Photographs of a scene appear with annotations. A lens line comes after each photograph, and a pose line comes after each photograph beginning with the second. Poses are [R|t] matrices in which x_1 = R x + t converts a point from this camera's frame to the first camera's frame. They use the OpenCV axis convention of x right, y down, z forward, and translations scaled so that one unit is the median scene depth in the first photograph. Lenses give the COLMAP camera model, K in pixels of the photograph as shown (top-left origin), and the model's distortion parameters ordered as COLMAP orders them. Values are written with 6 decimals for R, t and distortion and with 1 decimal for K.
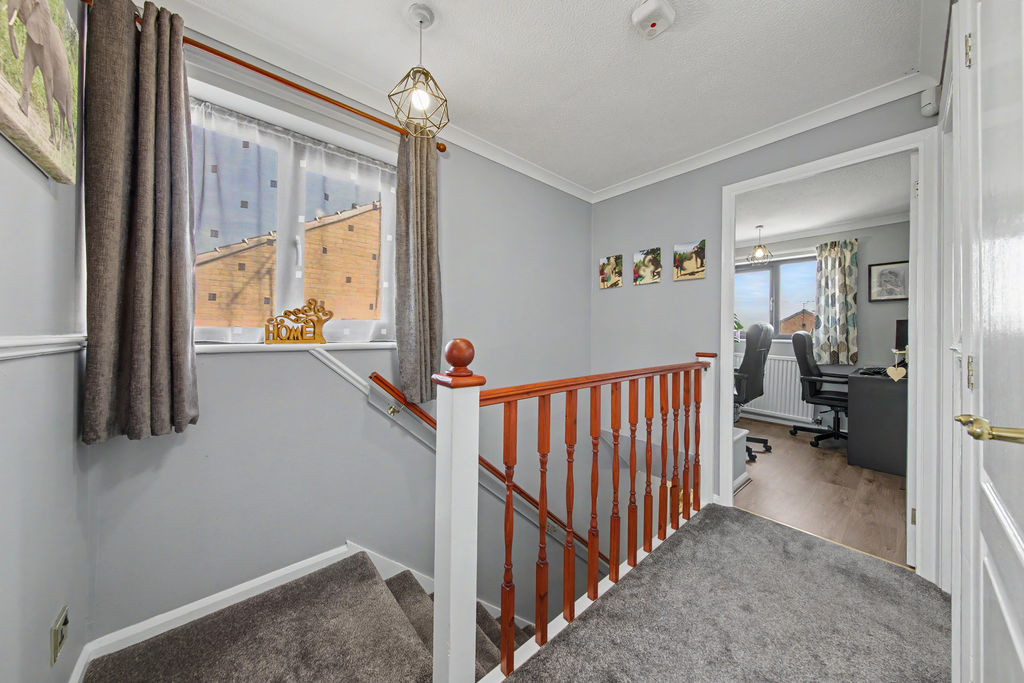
lens RADIAL K [[332.8, 0, 513.6], [0, 332.8, 337.1], [0, 0, 1]] dist [0.001555, 0.000000]
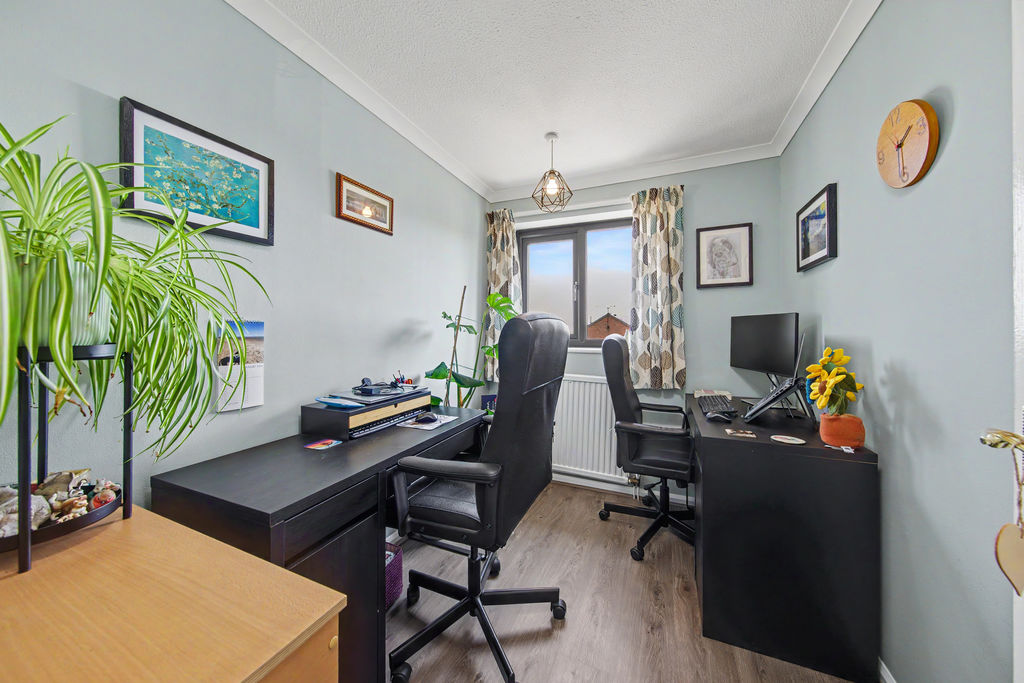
lens RADIAL K [[359.8, 0, 508.9], [0, 359.8, 335.4], [0, 0, 1]] dist [0.004422, -0.000207]
pose [[0.900934, -0.000359, 0.433955, 0.437166], [0.004811, 0.999946, -0.009160, -0.011393], [-0.433929, 0.010340, 0.900888, 0.527509]]
